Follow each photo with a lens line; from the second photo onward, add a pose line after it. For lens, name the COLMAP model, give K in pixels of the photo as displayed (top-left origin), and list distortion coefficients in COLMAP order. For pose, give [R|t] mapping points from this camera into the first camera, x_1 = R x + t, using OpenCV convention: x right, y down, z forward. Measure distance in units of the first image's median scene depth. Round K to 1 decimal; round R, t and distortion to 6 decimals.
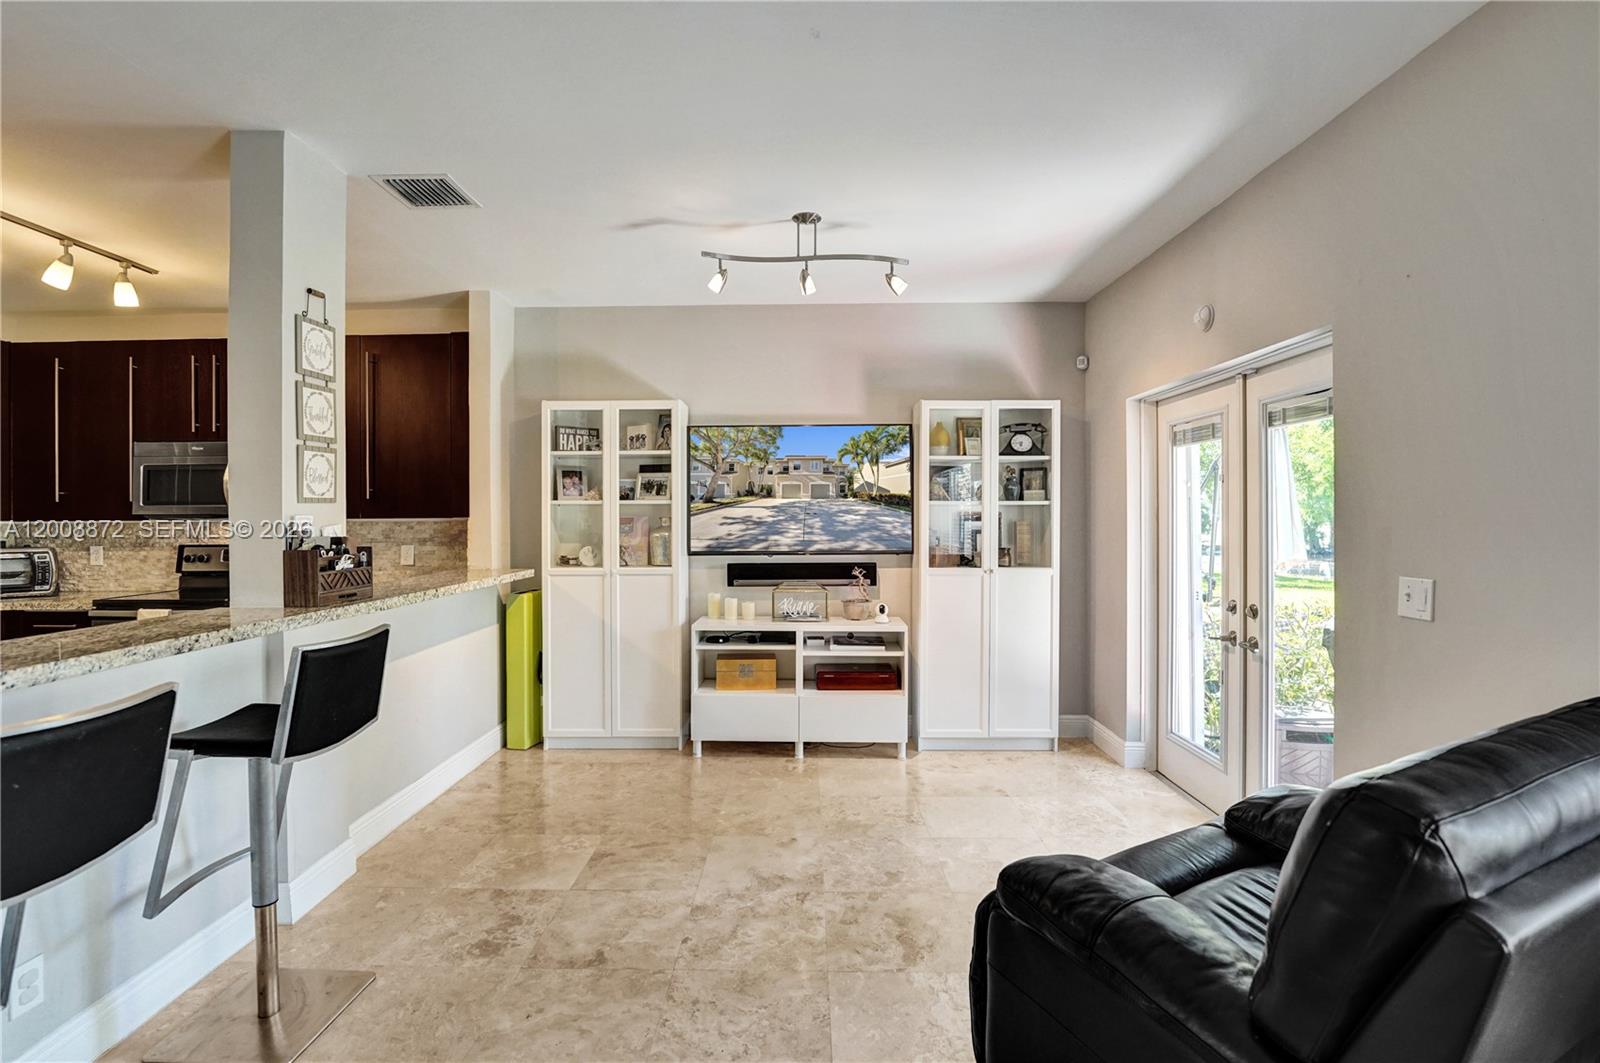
lens RADIAL K [[730.0, 0, 797.3], [0, 730.0, 522.5], [0, 0, 1]] dist [-0.023710, 0.000046]
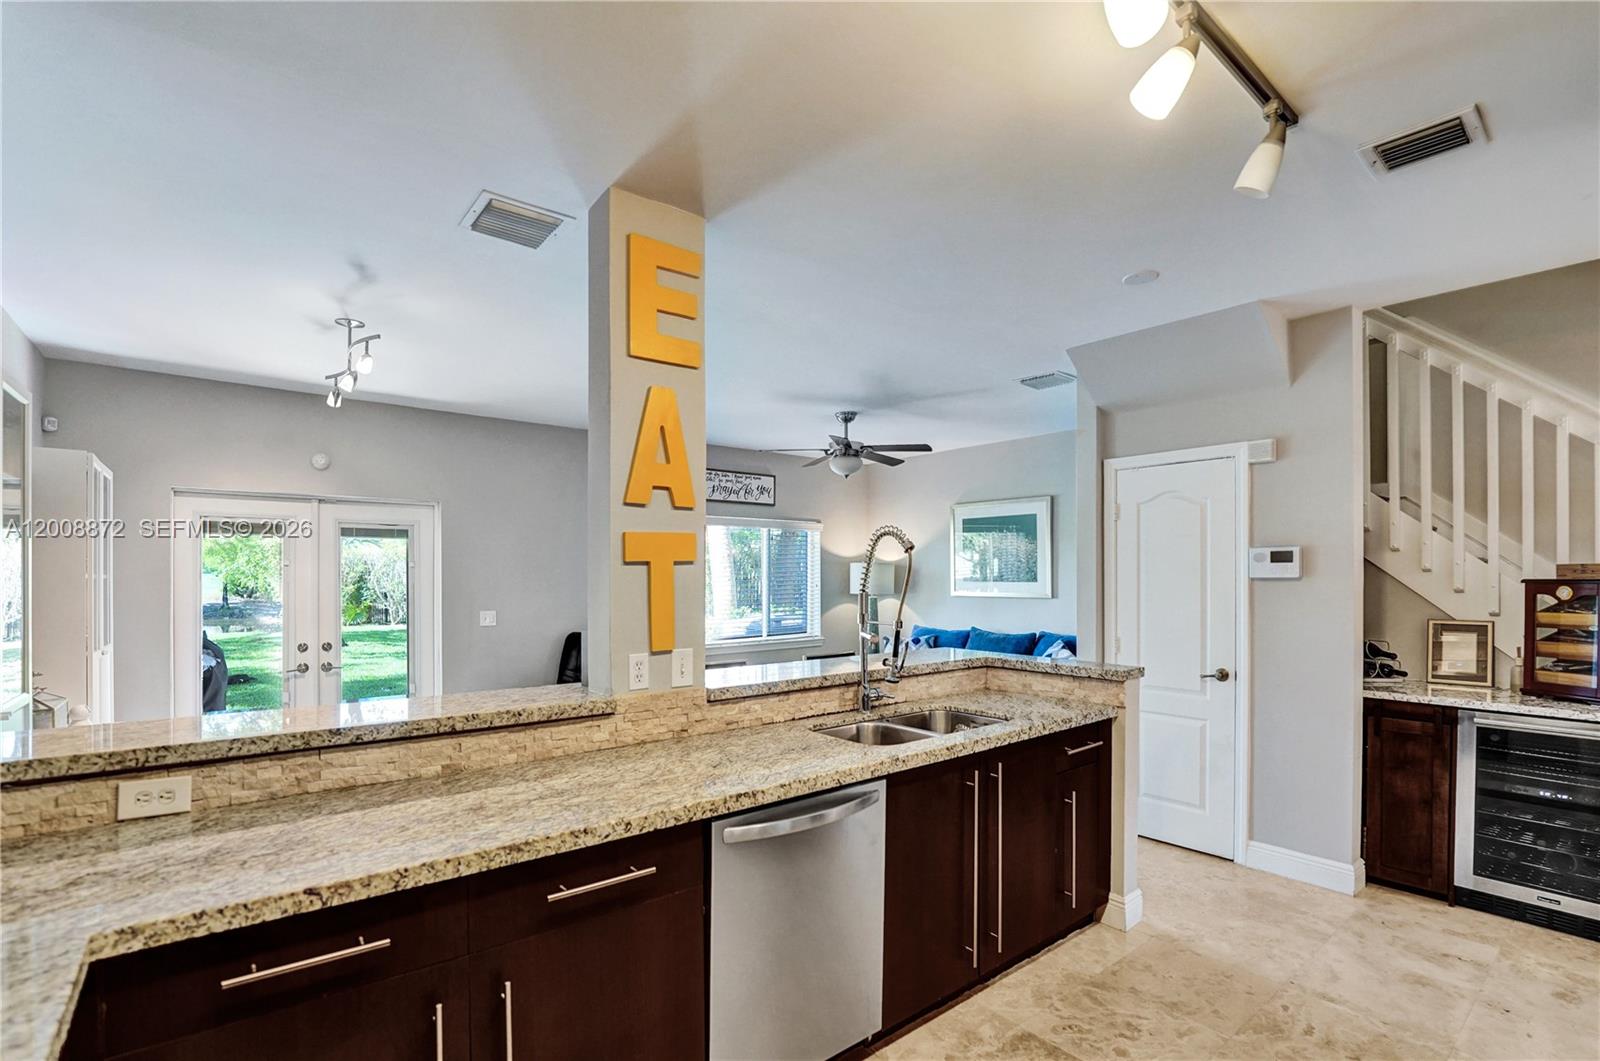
lens RADIAL K [[726.6, 0, 805.9], [0, 726.6, 573.4], [0, 0, 1]] dist [-0.023780, 0.000000]
pose [[-0.642369, 0.006311, 0.766369, -0.965804], [0.006228, 0.999976, -0.003014, -0.022920], [-0.766370, 0.002836, -0.642393, 0.893992]]
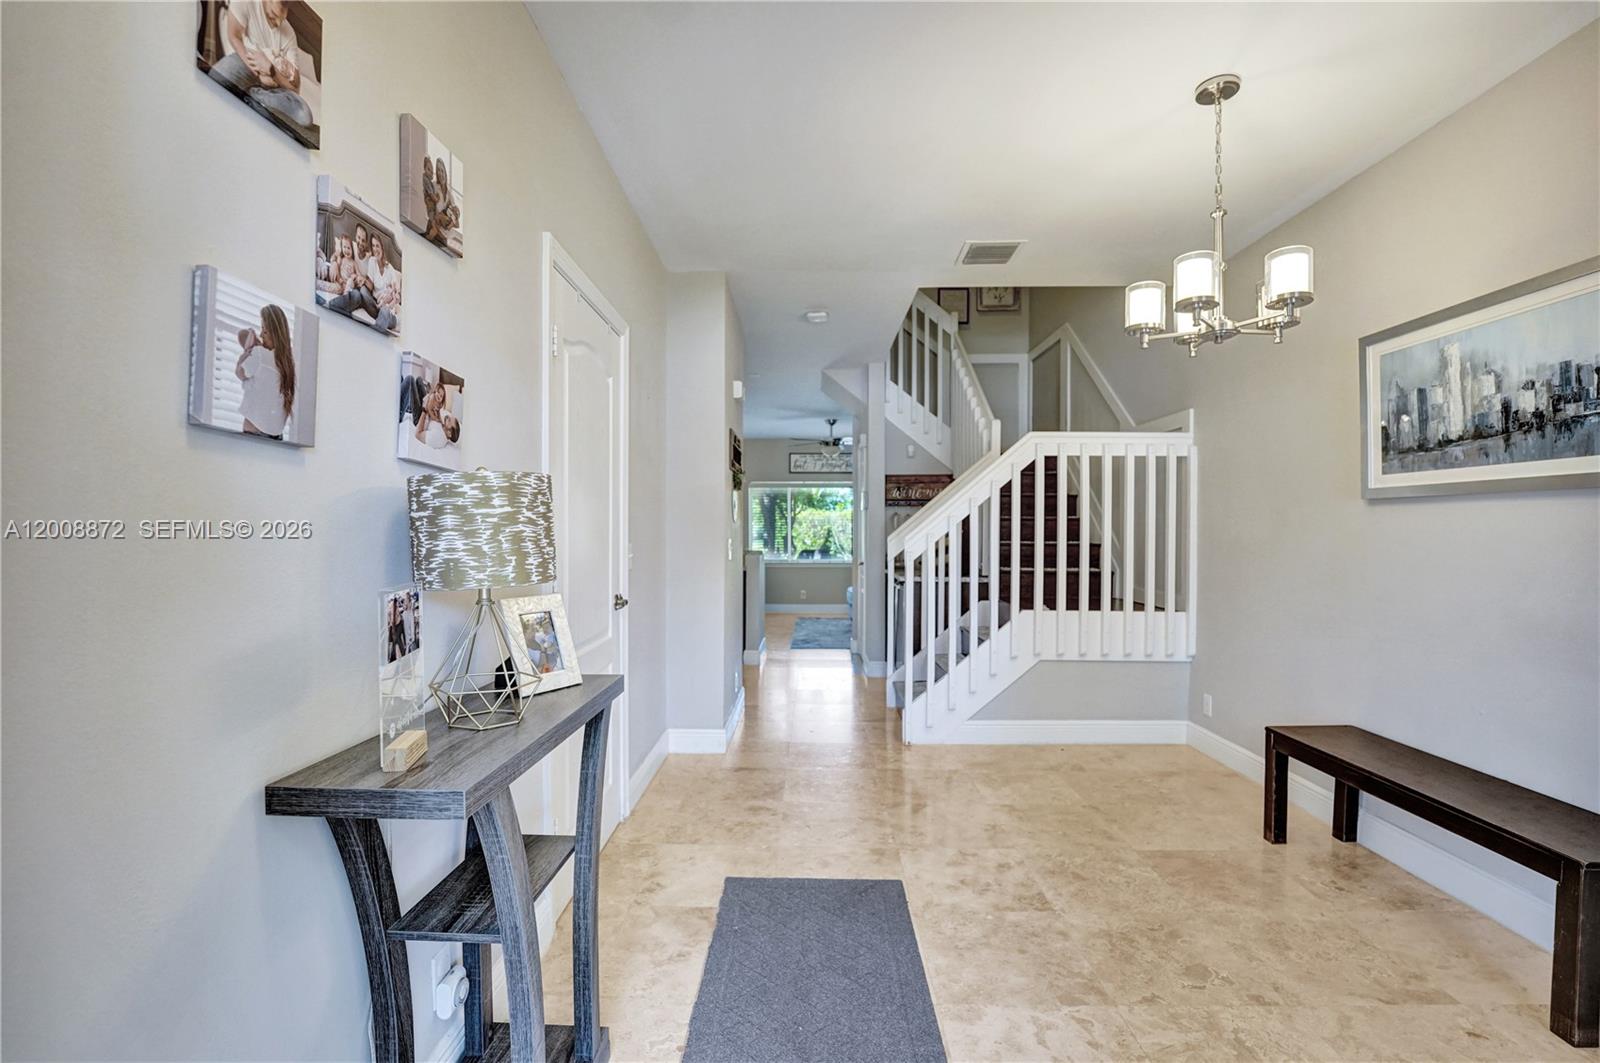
lens RADIAL K [[714.4, 0, 796.8], [0, 714.4, 539.1], [0, 0, 1]] dist [-0.016958, 0.000590]
pose [[0.015387, -0.005177, 0.999868, -2.210303], [0.006421, 0.999966, 0.005078, 0.038016], [-0.999861, 0.006342, 0.015420, 0.060978]]
